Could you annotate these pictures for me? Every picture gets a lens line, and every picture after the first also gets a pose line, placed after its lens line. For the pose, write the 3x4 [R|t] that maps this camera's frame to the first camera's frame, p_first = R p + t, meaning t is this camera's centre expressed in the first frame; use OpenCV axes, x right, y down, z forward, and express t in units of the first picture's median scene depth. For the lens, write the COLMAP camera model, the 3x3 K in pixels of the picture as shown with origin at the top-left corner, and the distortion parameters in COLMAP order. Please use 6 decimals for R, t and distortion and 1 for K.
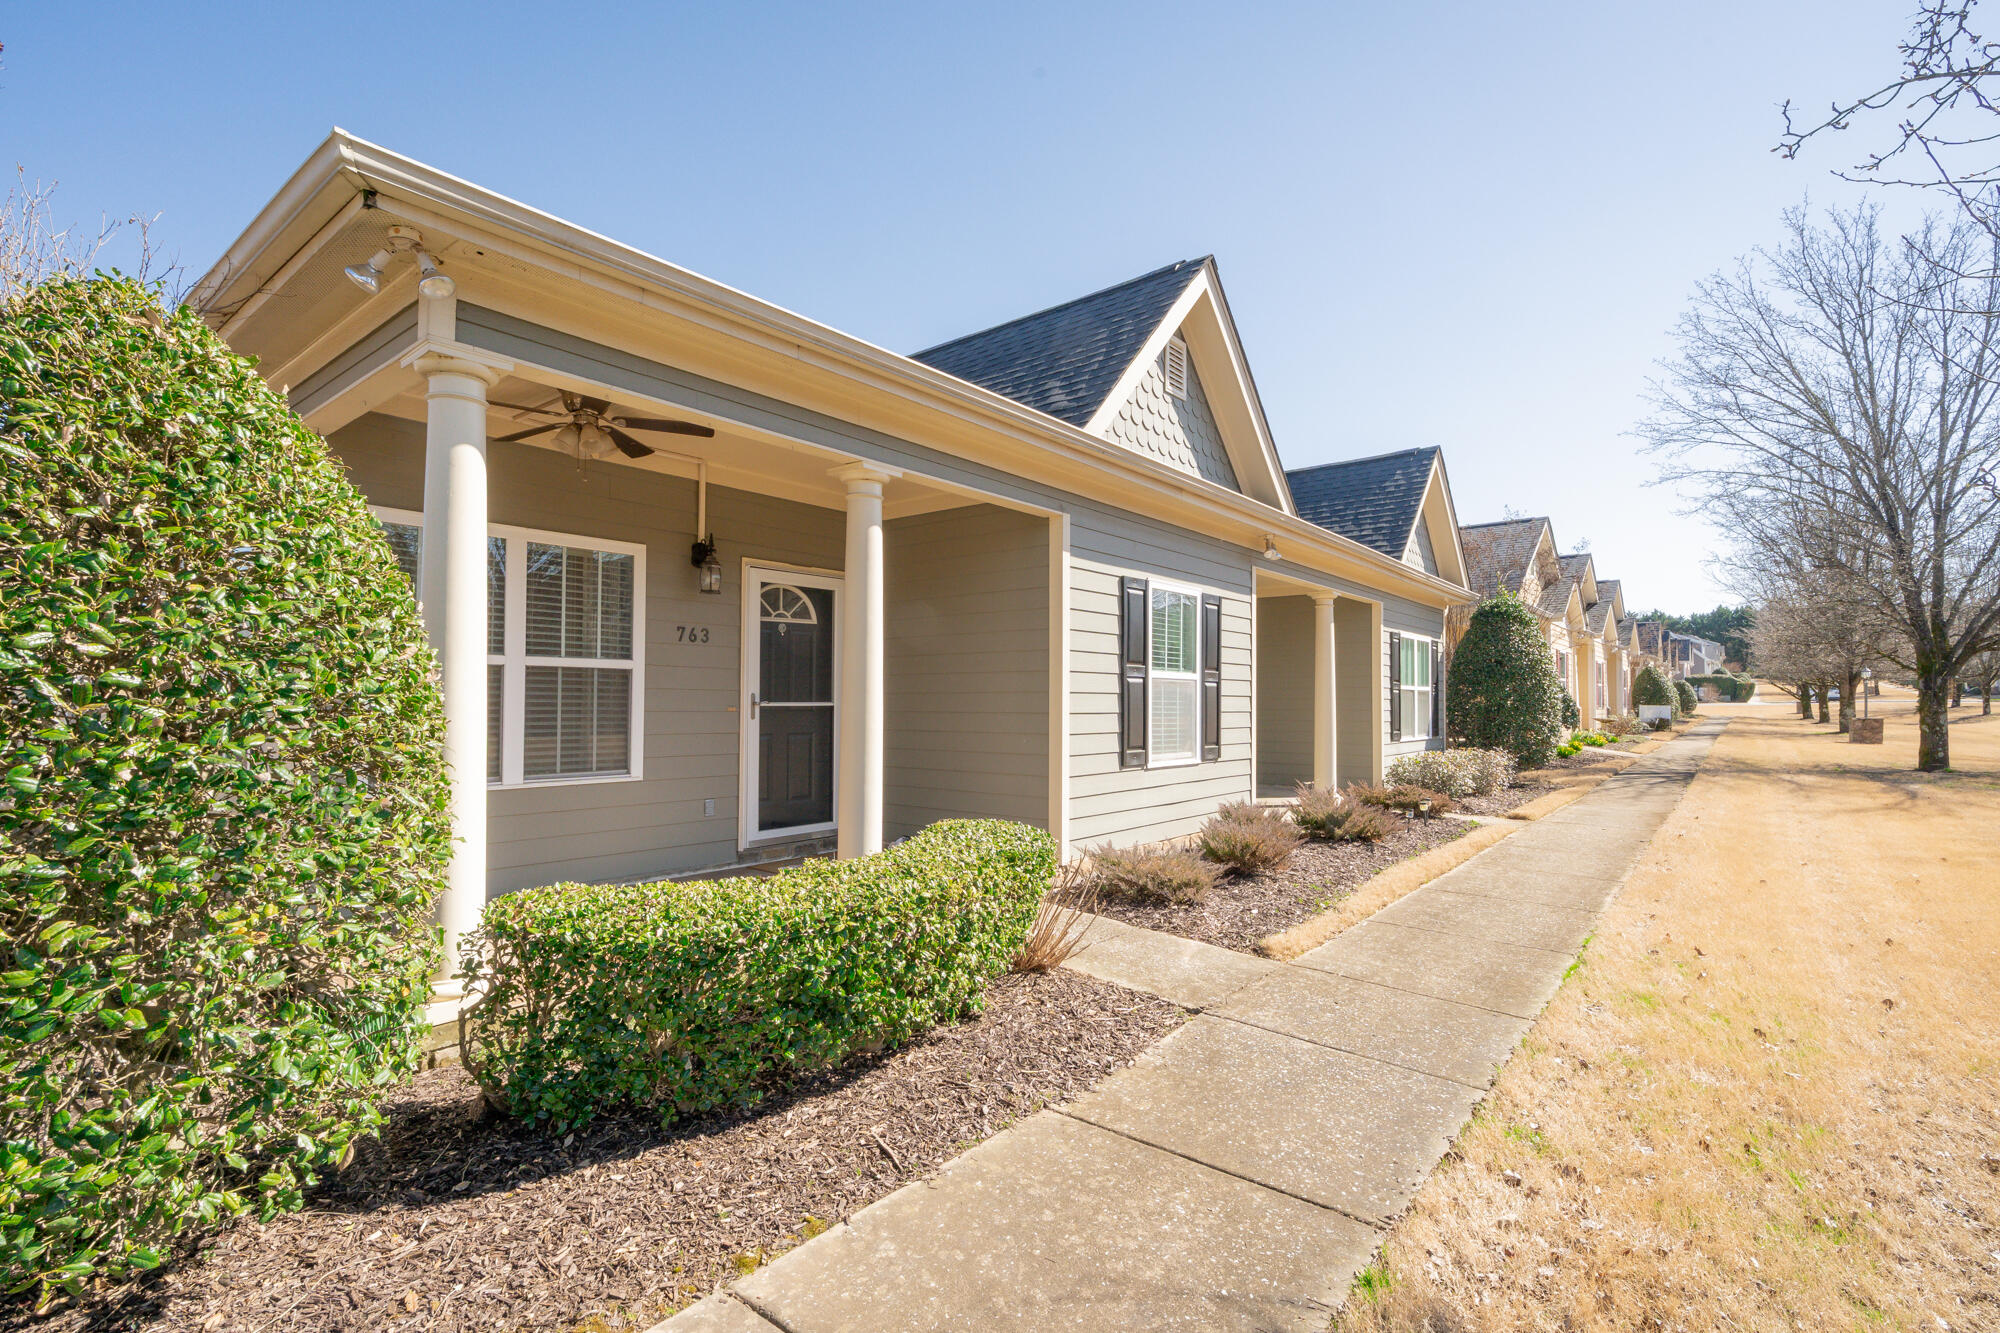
lens RADIAL K [[895.8, 0, 1005.1], [0, 895.8, 678.8], [0, 0, 1]] dist [-0.003551, 0.000400]
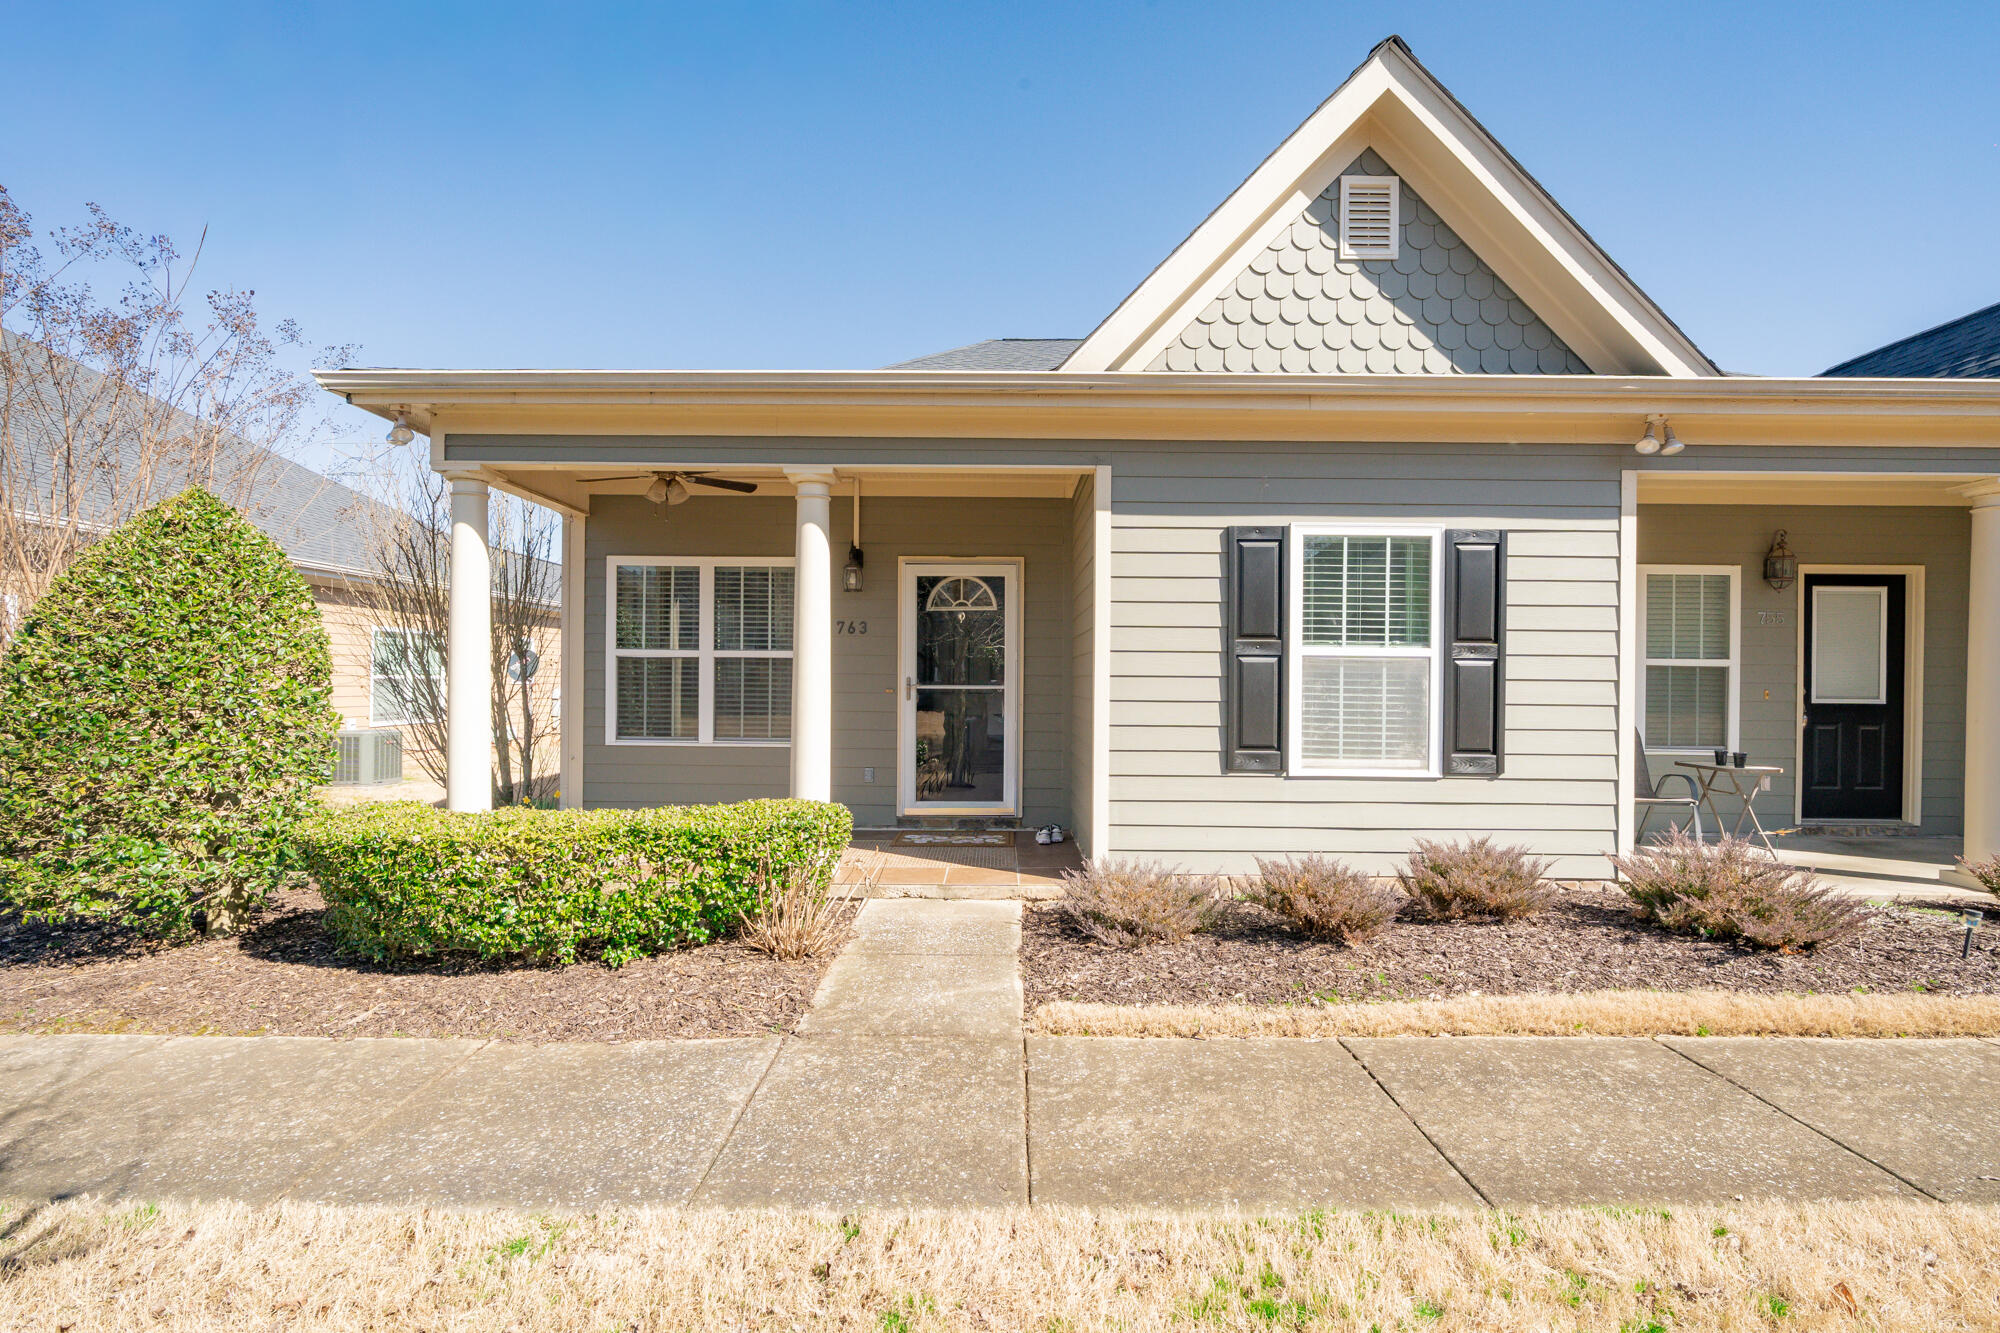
lens RADIAL K [[895.8, 0, 1005.1], [0, 895.8, 678.8], [0, 0, 1]] dist [-0.003551, 0.000400]
pose [[0.645926, 0.000439, -0.763400, 0.591979], [0.013858, 0.999828, 0.012301, 0.005626], [0.763274, -0.018525, 0.645809, 0.339134]]
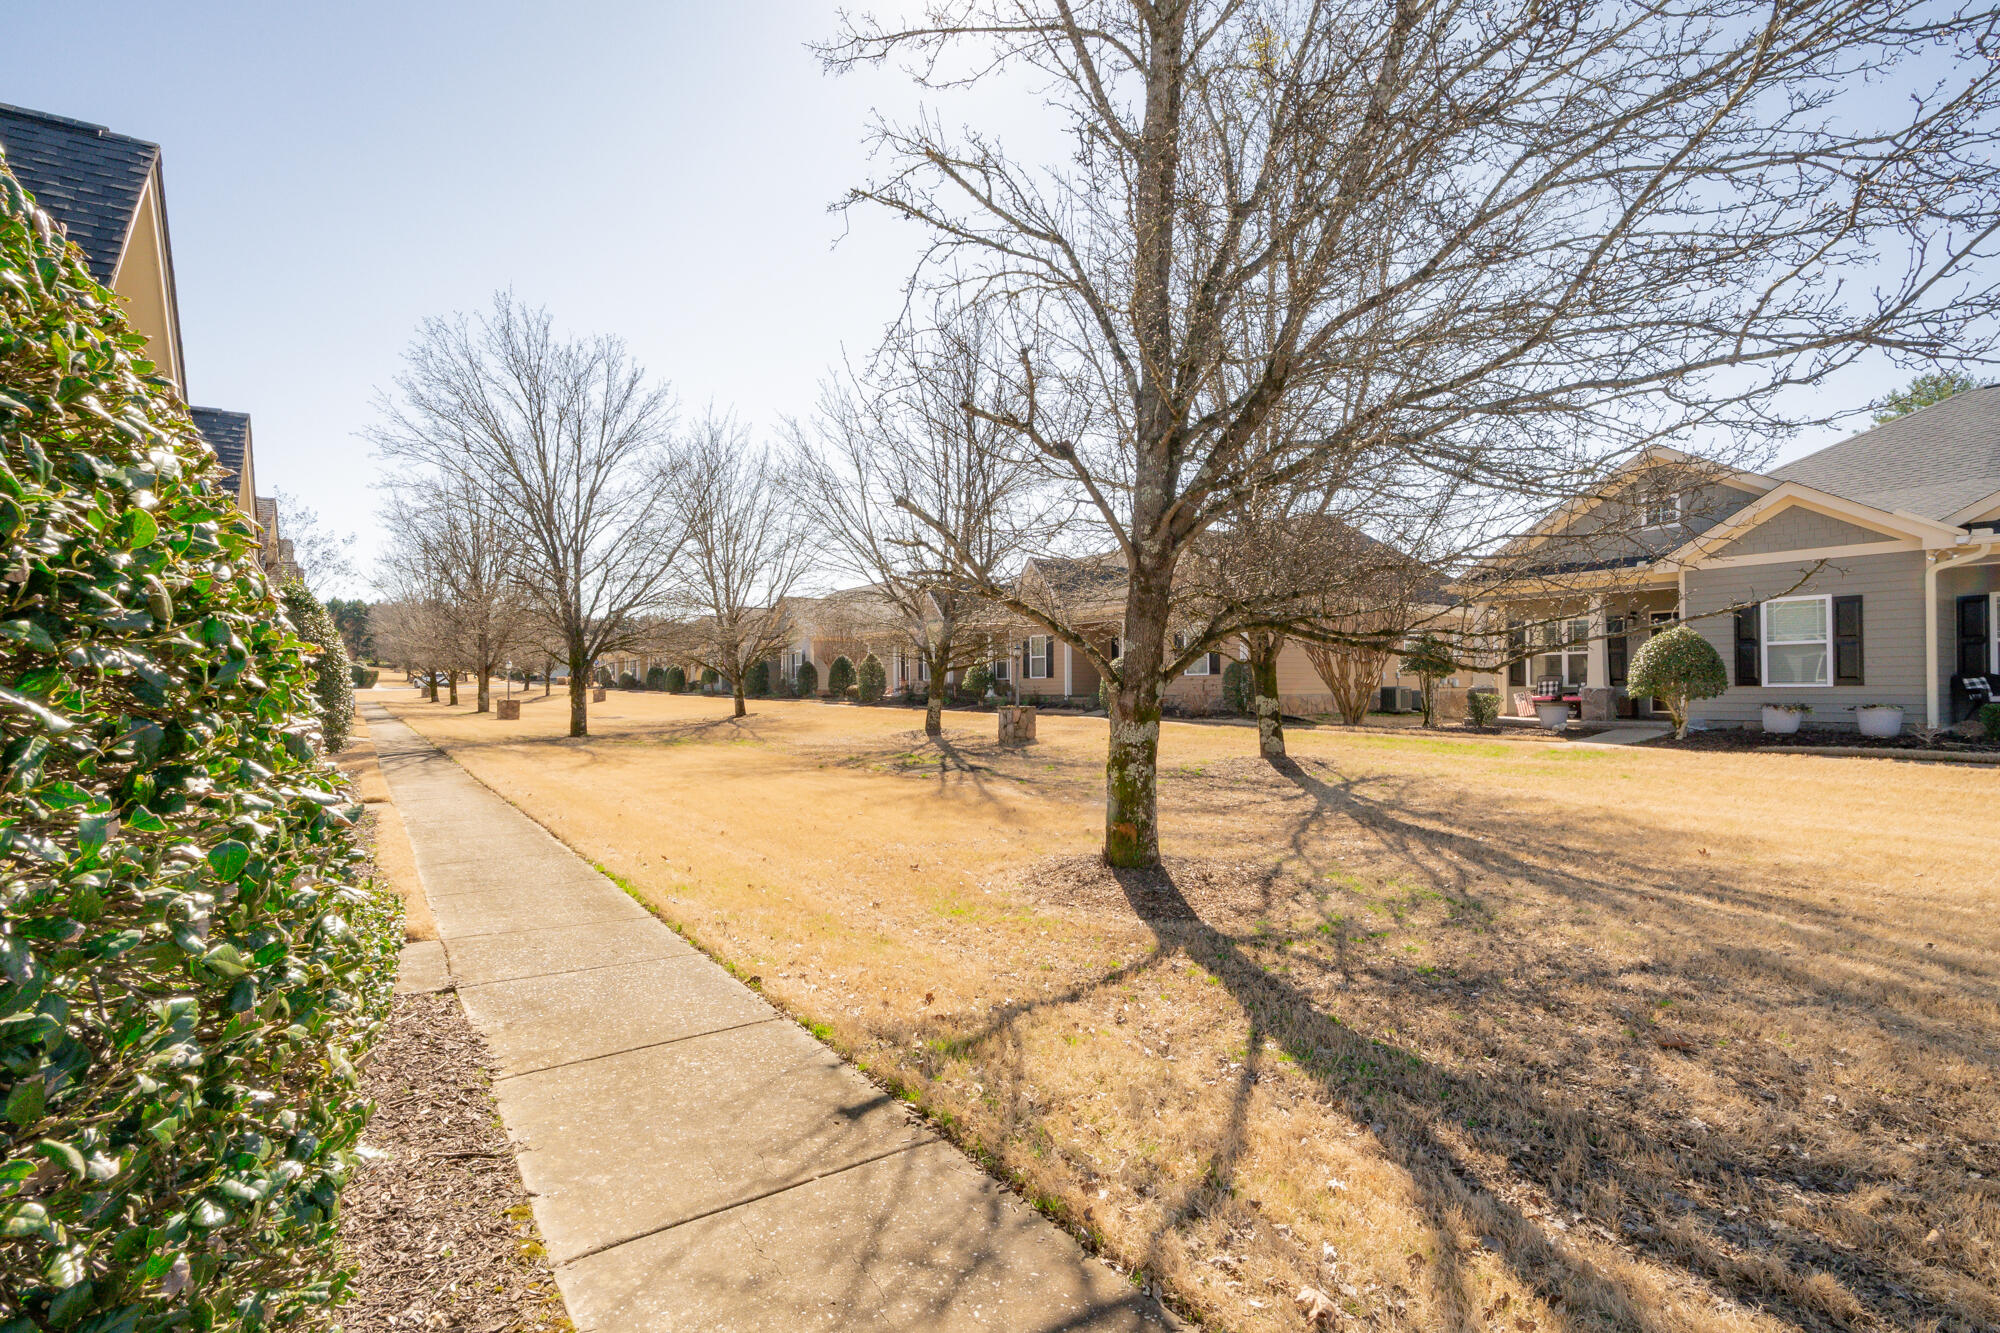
lens RADIAL K [[895.8, 0, 1005.1], [0, 895.8, 678.8], [0, 0, 1]] dist [-0.003551, 0.000400]
pose [[0.208274, 0.003323, 0.978065, -0.376462], [-0.018566, 0.999827, 0.000556, -0.002575], [-0.977894, -0.018274, 0.208300, 0.088962]]
